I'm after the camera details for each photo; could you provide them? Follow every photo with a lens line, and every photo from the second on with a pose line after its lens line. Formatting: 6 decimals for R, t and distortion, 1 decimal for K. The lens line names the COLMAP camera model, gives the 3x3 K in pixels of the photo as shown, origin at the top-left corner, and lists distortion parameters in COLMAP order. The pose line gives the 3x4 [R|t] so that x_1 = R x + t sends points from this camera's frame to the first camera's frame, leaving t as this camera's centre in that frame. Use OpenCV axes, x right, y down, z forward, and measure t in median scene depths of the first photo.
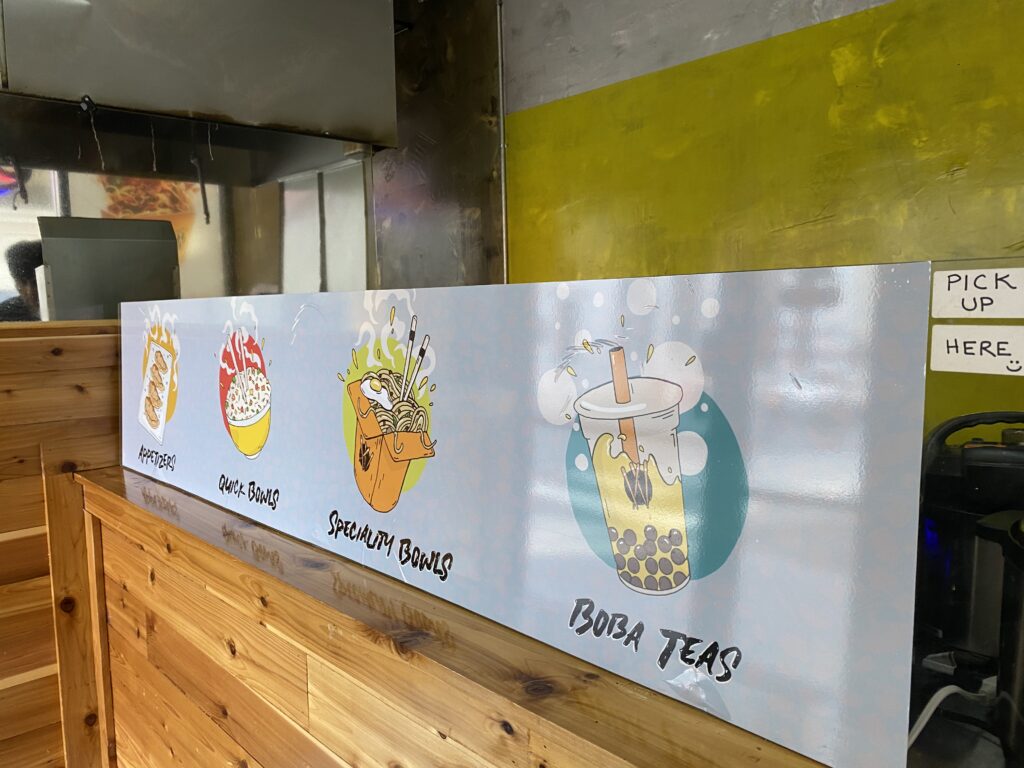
lens RADIAL K [[777.9, 0, 502.6], [0, 777.9, 378.8], [0, 0, 1]] dist [0.043445, -0.051732]
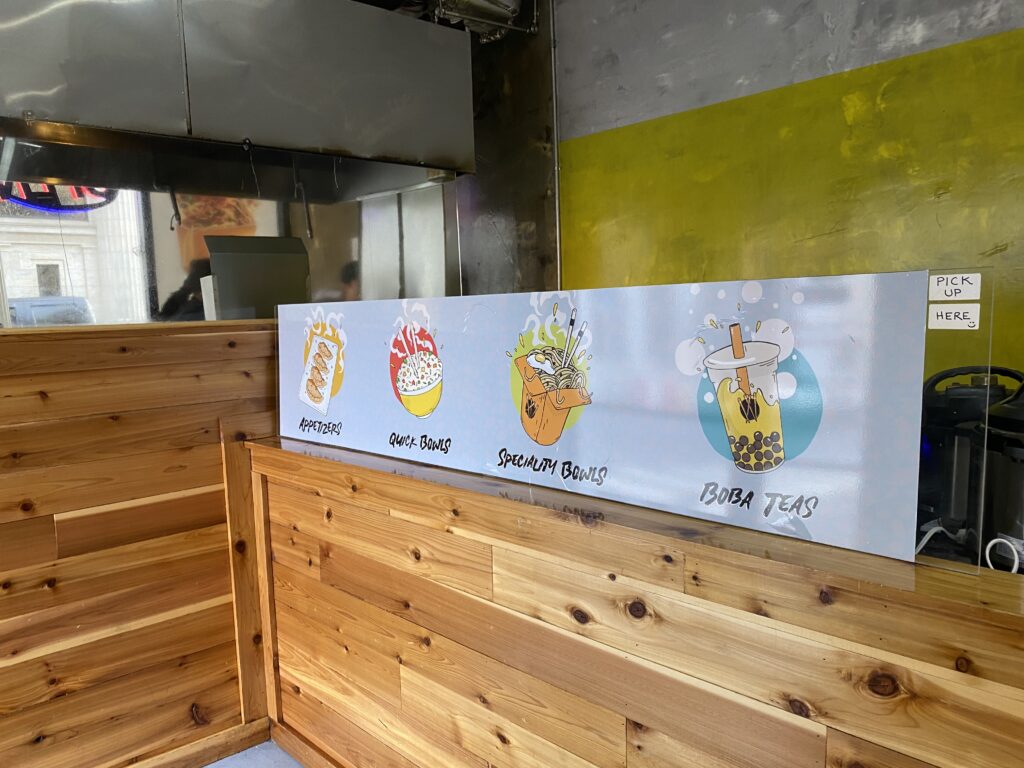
lens RADIAL K [[777.9, 0, 504.9], [0, 777.9, 395.7], [0, 0, 1]] dist [0.043445, -0.051732]
pose [[0.999815, -0.012635, 0.014486, -0.166851], [0.012391, 0.999783, 0.016770, 0.035380], [-0.014694, -0.016587, 0.999754, -0.290837]]
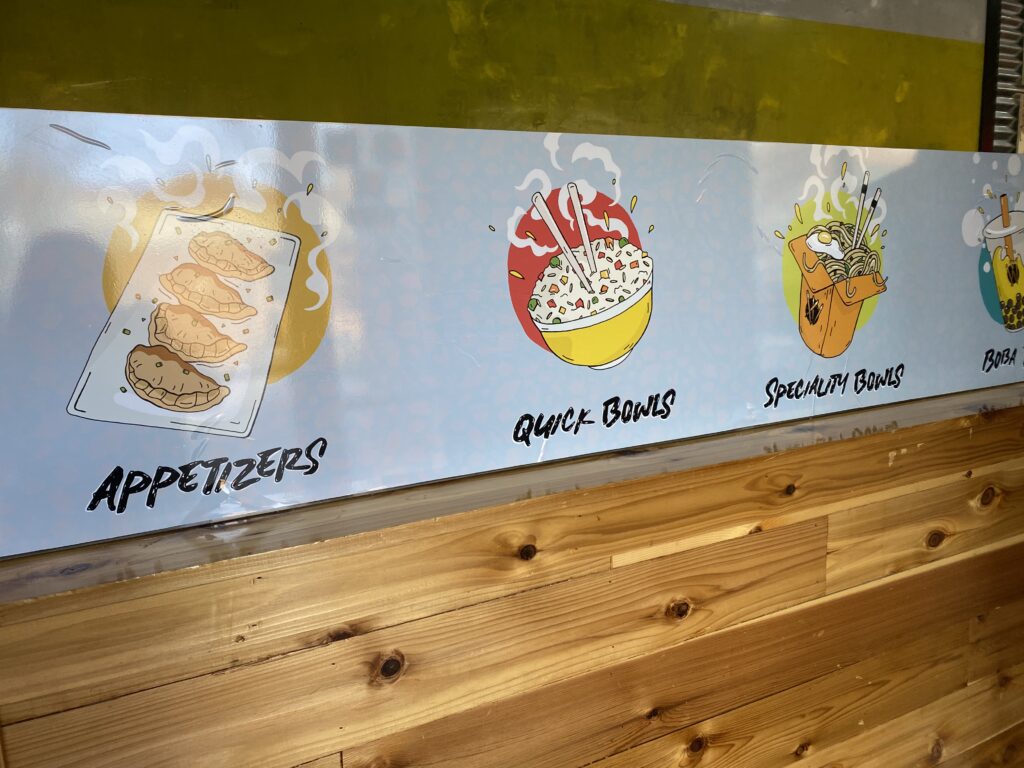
lens RADIAL K [[777.9, 0, 502.2], [0, 777.9, 377.1], [0, 0, 1]] dist [0.043445, -0.051732]
pose [[0.267666, -0.138319, 0.953532, -0.865200], [0.117423, 0.986948, 0.110205, 0.017108], [-0.956330, 0.082468, 0.280415, 0.749922]]
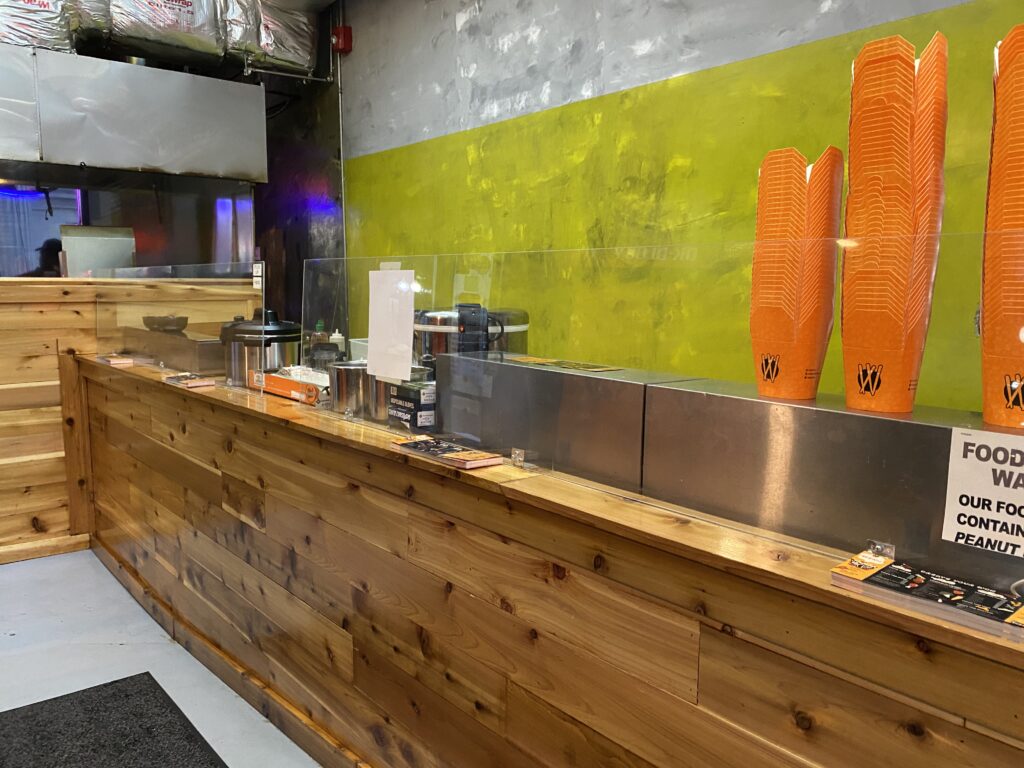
lens RADIAL K [[777.9, 0, 507.9], [0, 777.9, 378.8], [0, 0, 1]] dist [0.043445, -0.051732]
pose [[0.998929, 0.028536, -0.036411, 0.703965], [-0.027555, 0.999252, 0.027148, 0.108967], [0.037159, -0.026116, 0.998968, -1.062721]]
